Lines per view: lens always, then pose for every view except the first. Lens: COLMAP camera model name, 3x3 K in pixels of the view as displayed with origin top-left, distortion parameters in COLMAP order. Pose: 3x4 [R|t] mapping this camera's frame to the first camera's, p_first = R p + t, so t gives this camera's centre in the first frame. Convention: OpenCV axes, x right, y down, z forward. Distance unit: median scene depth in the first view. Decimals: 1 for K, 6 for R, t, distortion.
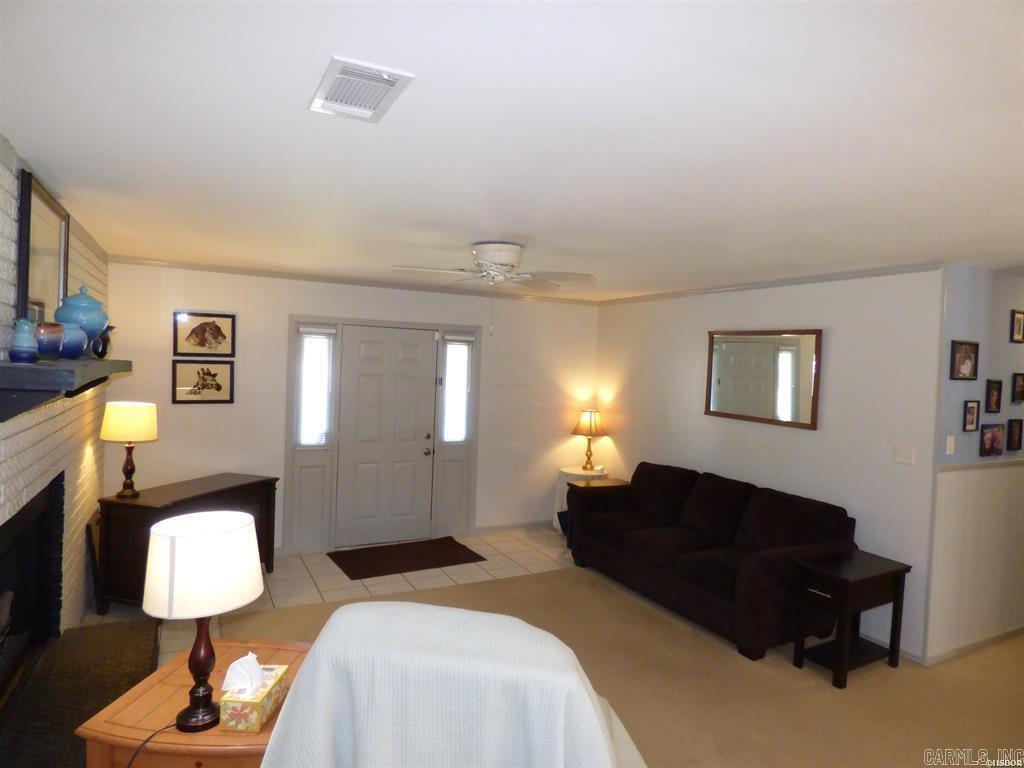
lens RADIAL K [[622.9, 0, 512.0], [0, 622.9, 384.0], [0, 0, 1]] dist [-0.014627, 0.000455]
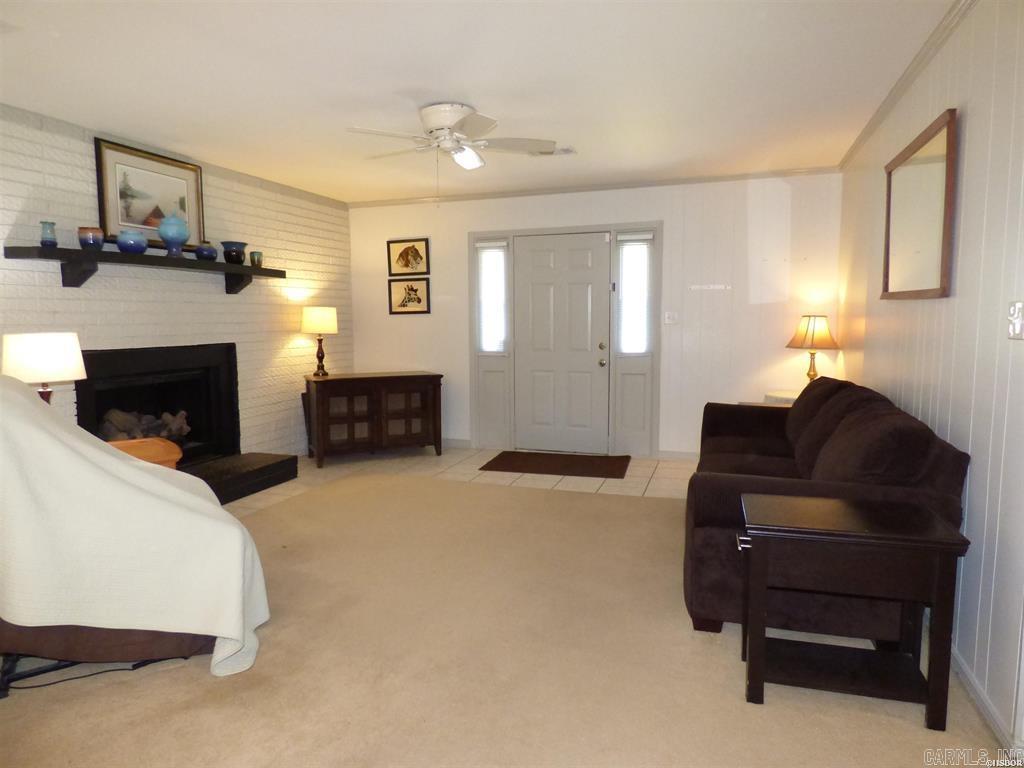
lens RADIAL K [[622.9, 0, 512.0], [0, 622.9, 384.0], [0, 0, 1]] dist [-0.014627, 0.000455]
pose [[0.685245, 0.033687, -0.727533, 0.539641], [0.007016, 0.998578, 0.052846, 0.105394], [0.728279, -0.041317, 0.684034, 0.296686]]
